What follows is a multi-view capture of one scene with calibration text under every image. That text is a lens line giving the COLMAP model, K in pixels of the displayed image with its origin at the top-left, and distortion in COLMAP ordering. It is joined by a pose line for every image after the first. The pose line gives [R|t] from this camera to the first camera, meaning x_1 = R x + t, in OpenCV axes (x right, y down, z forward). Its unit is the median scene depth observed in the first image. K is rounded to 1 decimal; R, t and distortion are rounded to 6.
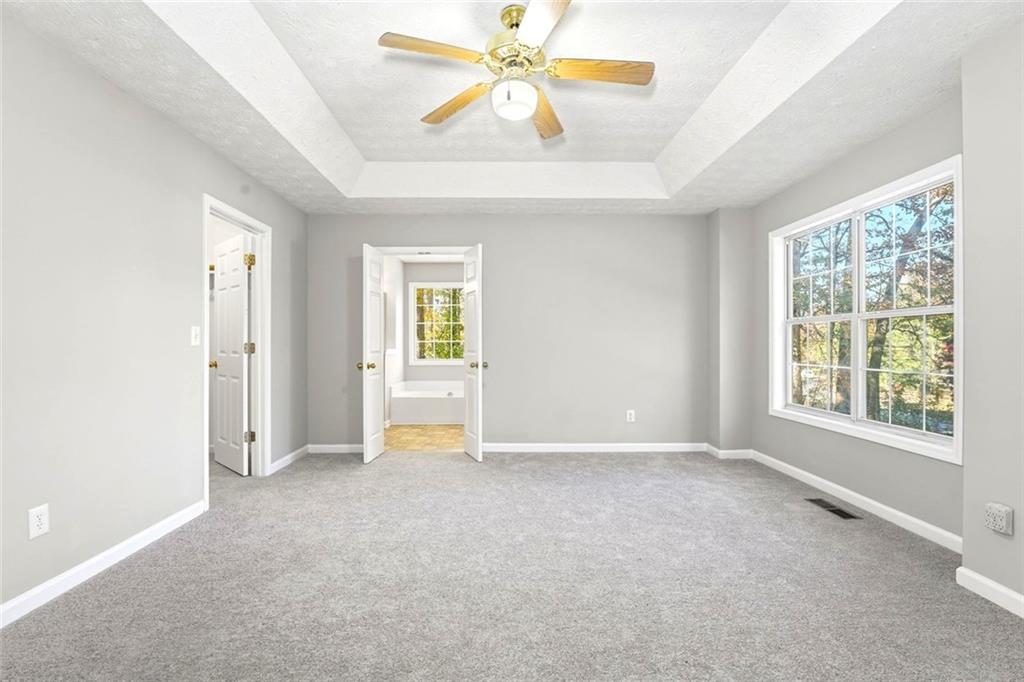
lens RADIAL K [[455.9, 0, 502.0], [0, 455.9, 341.1], [0, 0, 1]] dist [-0.015825, -0.000478]
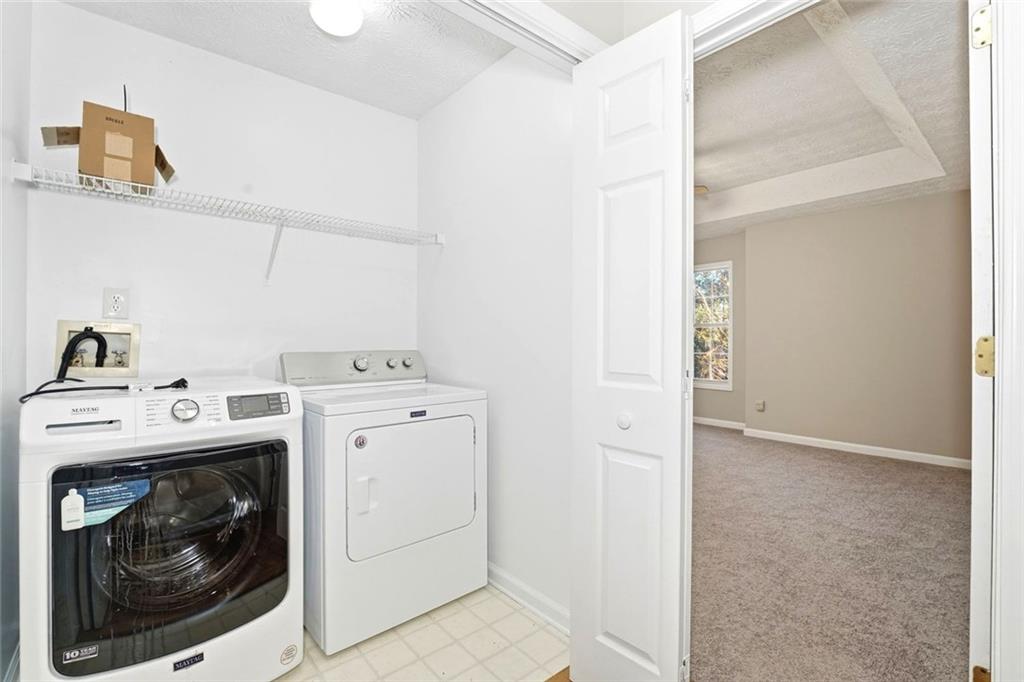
lens RADIAL K [[470.2, 0, 514.2], [0, 470.2, 342.4], [0, 0, 1]] dist [-0.018883, 0.000103]
pose [[0.766069, -0.006224, 0.642728, -0.897566], [0.000320, 0.999957, 0.009302, -0.003678], [-0.642758, -0.006921, 0.766038, -0.101958]]
